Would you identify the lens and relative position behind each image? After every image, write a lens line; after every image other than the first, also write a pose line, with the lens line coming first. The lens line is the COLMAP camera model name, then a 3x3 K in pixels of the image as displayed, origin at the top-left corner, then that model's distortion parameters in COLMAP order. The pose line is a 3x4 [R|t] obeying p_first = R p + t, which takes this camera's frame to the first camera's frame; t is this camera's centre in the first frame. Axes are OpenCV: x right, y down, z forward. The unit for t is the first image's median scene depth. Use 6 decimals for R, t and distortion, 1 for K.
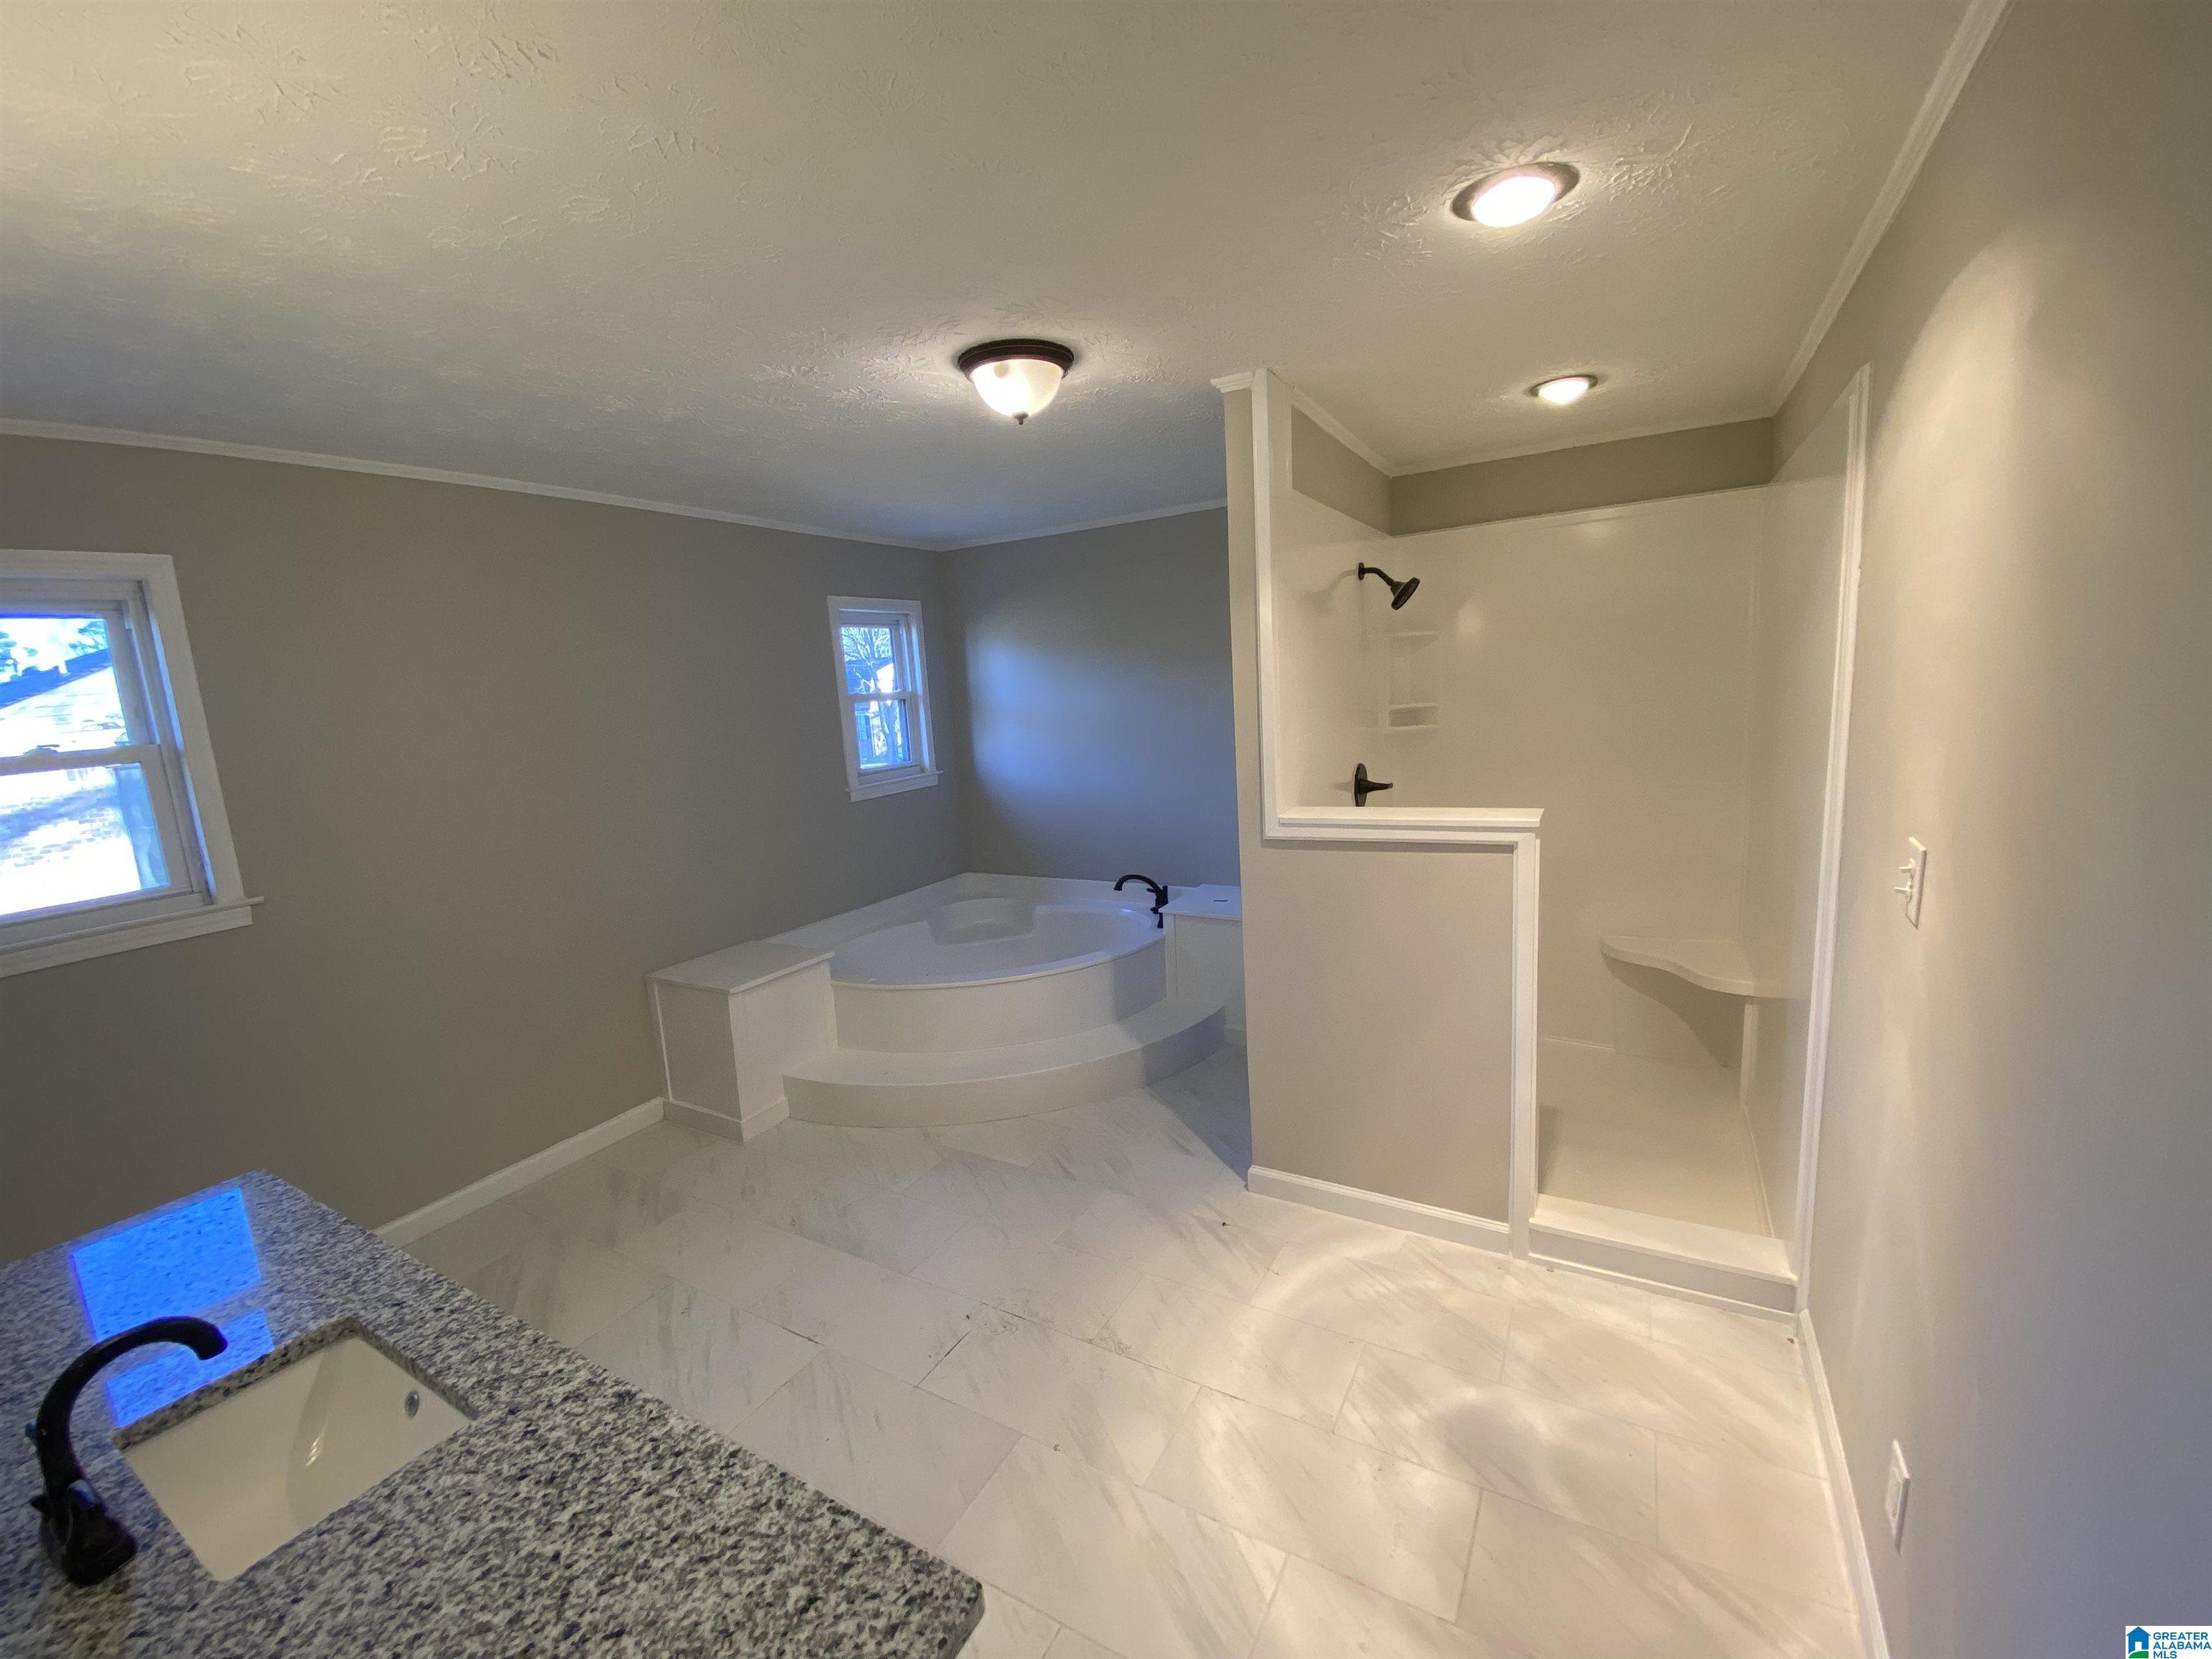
lens RADIAL K [[897.0, 0, 1103.0], [0, 897.0, 826.2], [0, 0, 1]] dist [0.015808, -0.019107]
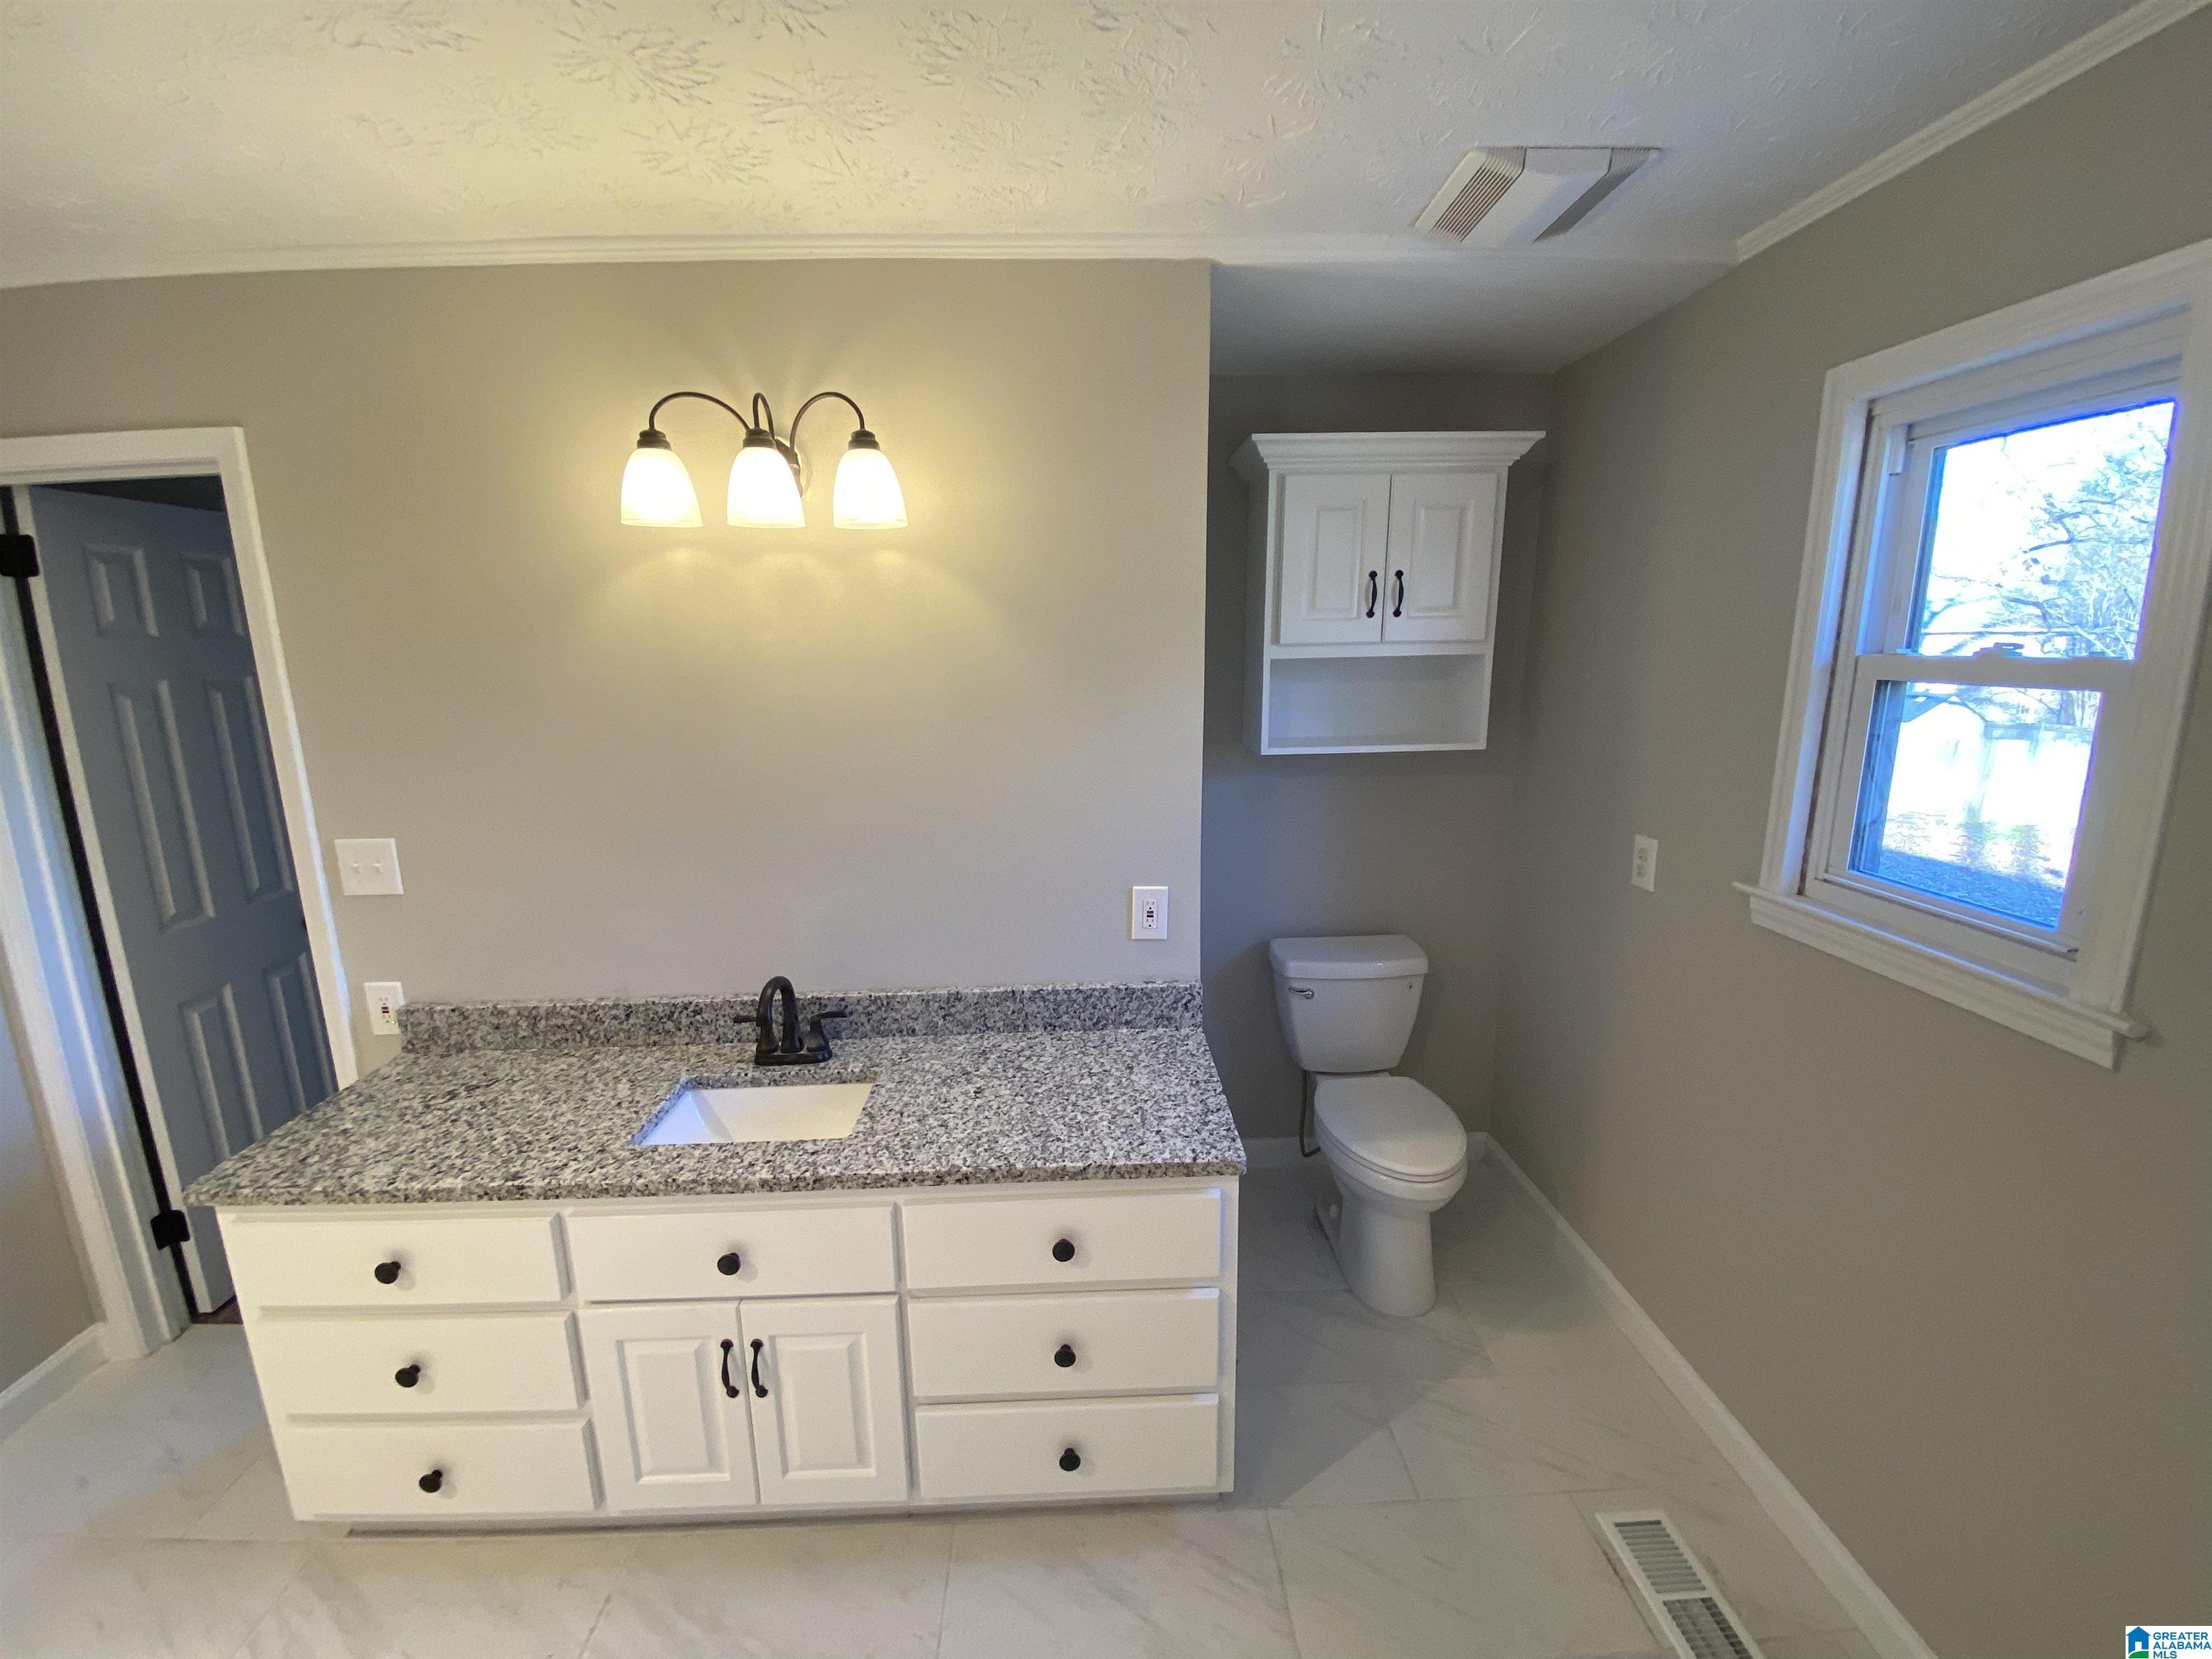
lens RADIAL K [[896.8, 0, 1106.0], [0, 896.8, 829.5], [0, 0, 1]] dist [0.074789, -0.051701]
pose [[-0.846194, 0.182517, -0.500644, -0.309516], [-0.015388, 0.930751, 0.365329, -0.174420], [0.532653, 0.316843, -0.784787, 1.083866]]
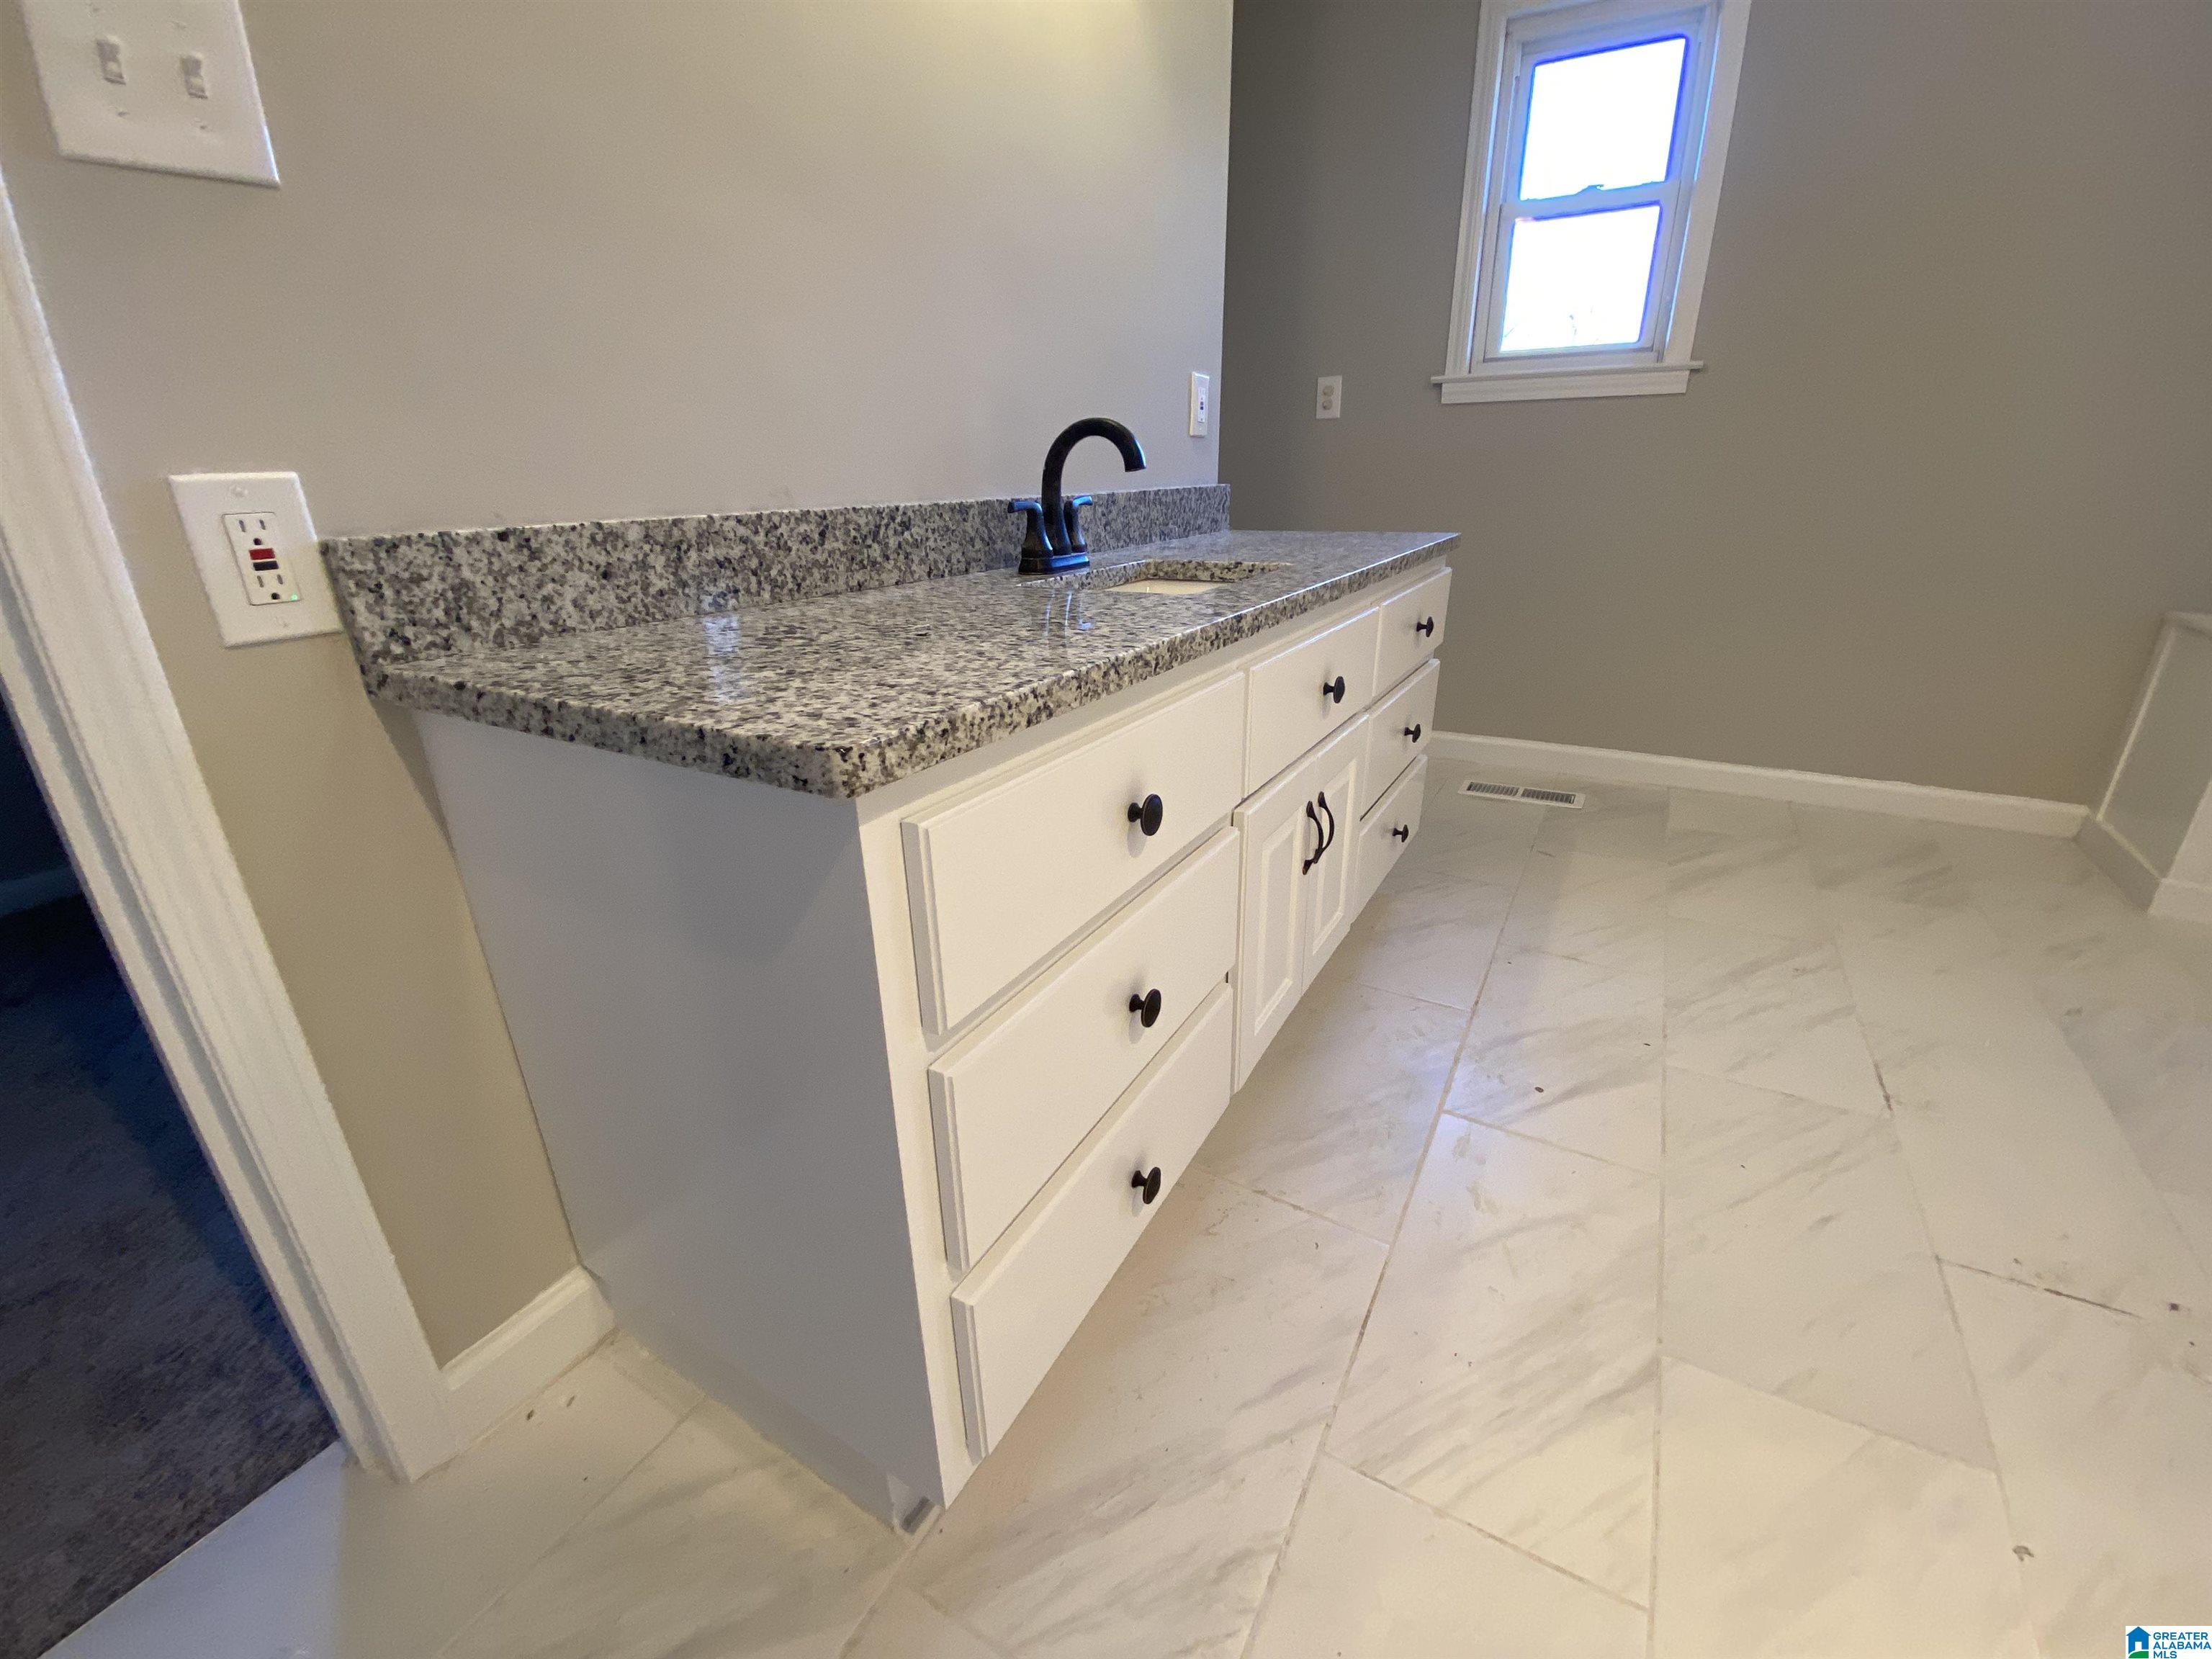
lens RADIAL K [[897.0, 0, 1103.0], [0, 897.0, 826.2], [0, 0, 1]] dist [0.015808, -0.019107]
pose [[-0.007554, 0.430471, -0.902573, 0.143917], [-0.142892, 0.892871, 0.427040, 0.209109], [0.989710, 0.132196, 0.054766, 0.391553]]
